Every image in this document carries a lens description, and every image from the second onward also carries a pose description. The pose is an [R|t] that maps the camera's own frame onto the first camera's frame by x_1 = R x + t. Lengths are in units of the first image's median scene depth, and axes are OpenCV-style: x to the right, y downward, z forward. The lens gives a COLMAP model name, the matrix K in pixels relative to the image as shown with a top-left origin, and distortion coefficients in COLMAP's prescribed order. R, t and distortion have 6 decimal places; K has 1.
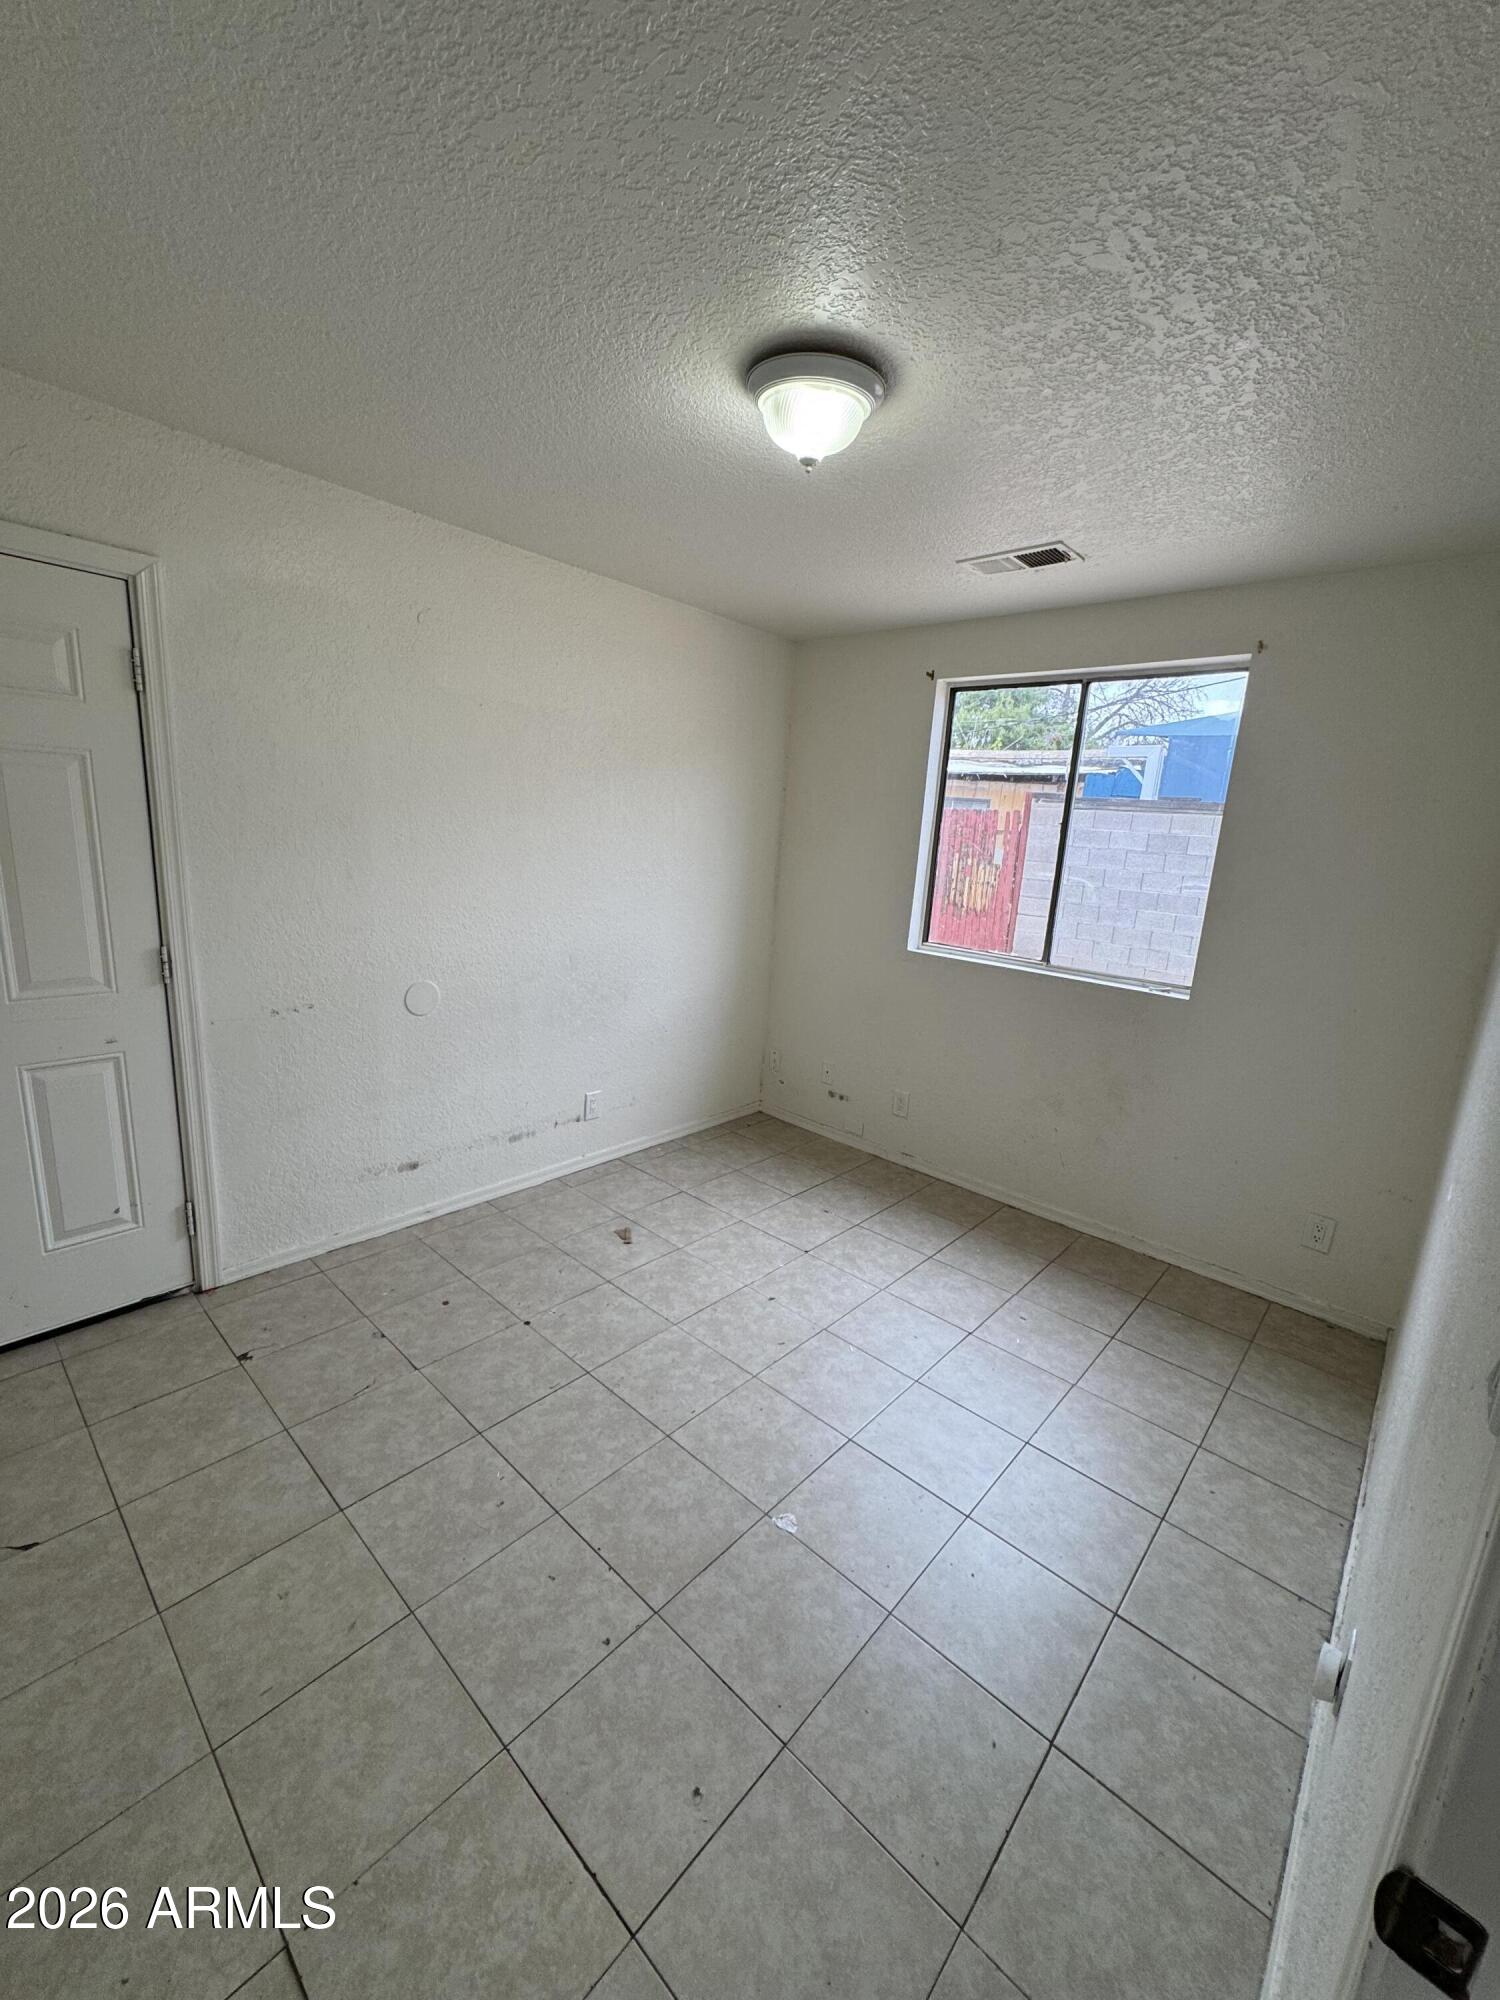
lens RADIAL K [[796.4, 0, 758.0], [0, 796.4, 1000.2], [0, 0, 1]] dist [-0.004753, 0.001276]
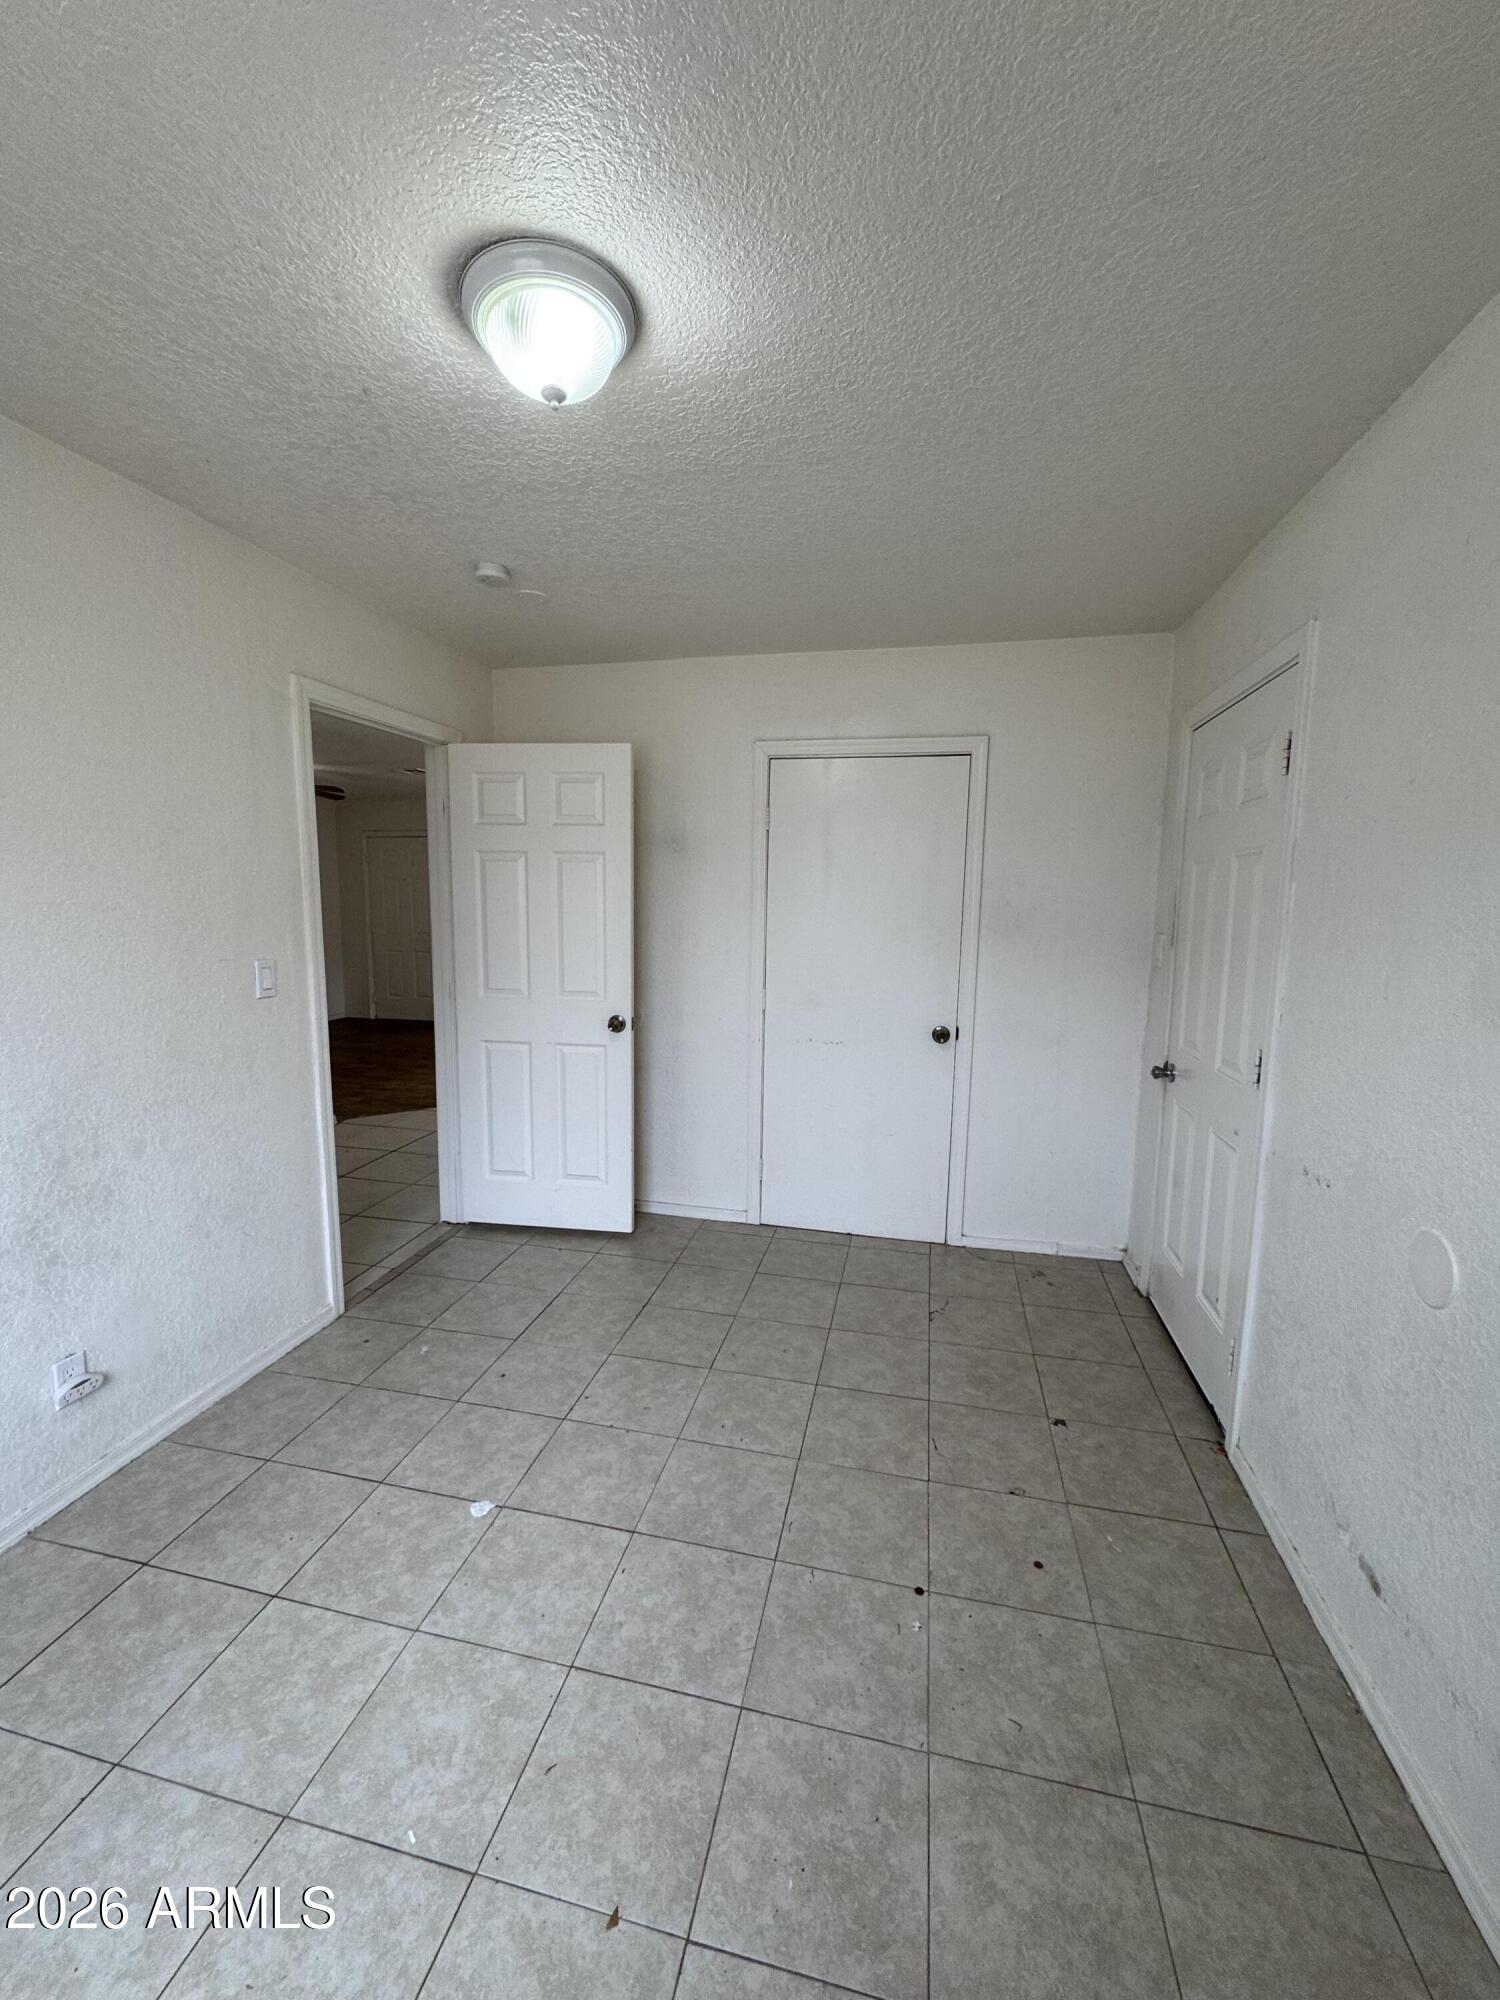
lens RADIAL K [[796.4, 0, 750.1], [0, 796.4, 1001.2], [0, 0, 1]] dist [-0.004753, 0.001276]
pose [[-0.871599, -0.018988, -0.489851, 0.224620], [-0.174819, 0.945590, 0.274404, -0.293258], [0.457988, 0.324806, -0.827495, 1.609276]]
